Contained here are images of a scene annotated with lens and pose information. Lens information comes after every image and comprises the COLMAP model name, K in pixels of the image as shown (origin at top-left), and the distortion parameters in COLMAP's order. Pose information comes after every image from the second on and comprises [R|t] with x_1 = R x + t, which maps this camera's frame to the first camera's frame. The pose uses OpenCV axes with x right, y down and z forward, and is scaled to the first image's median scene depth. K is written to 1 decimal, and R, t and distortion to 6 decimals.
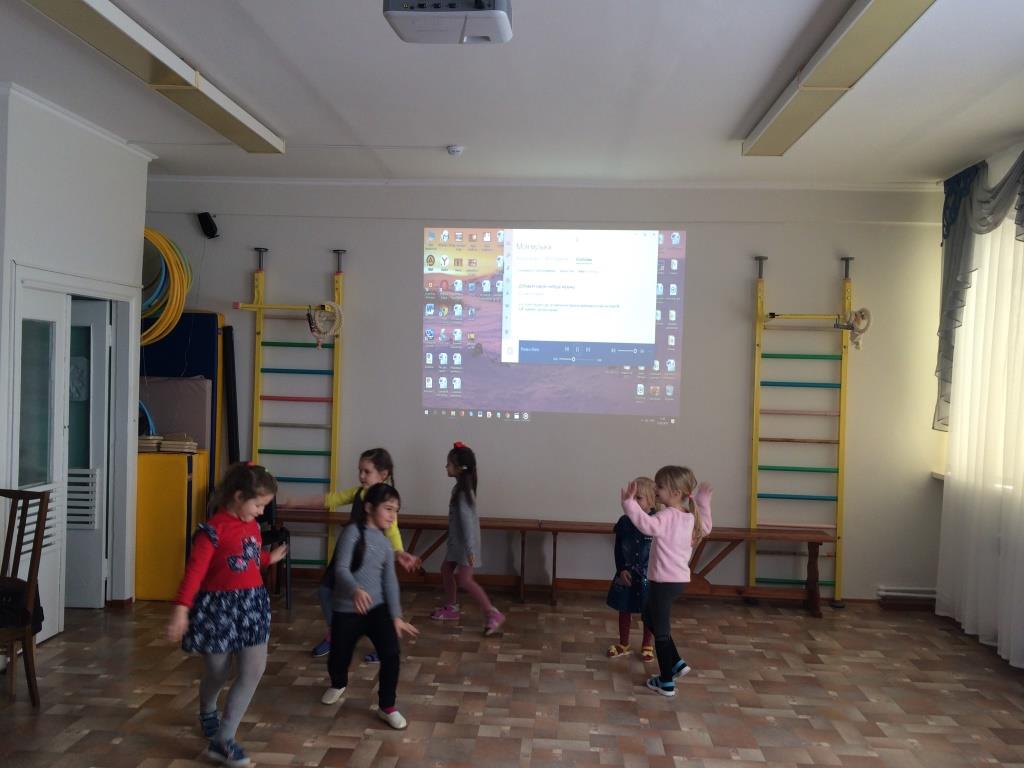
lens RADIAL K [[850.6, 0, 513.0], [0, 850.6, 380.3], [0, 0, 1]] dist [0.014125, -0.013511]
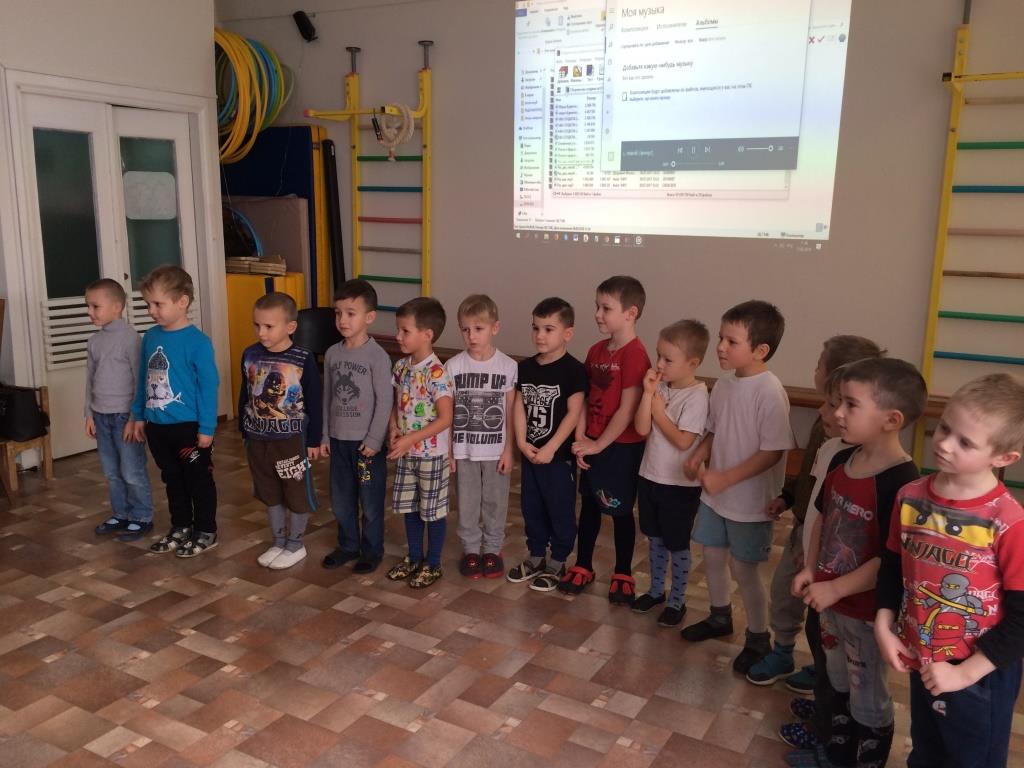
lens RADIAL K [[900.5, 0, 510.8], [0, 900.5, 388.9], [0, 0, 1]] dist [0.048760, -0.019387]
pose [[0.891461, 0.076470, -0.446599, 0.313251], [0.009497, 0.982285, 0.187151, 0.020770], [0.452999, -0.171080, 0.874942, 0.186393]]
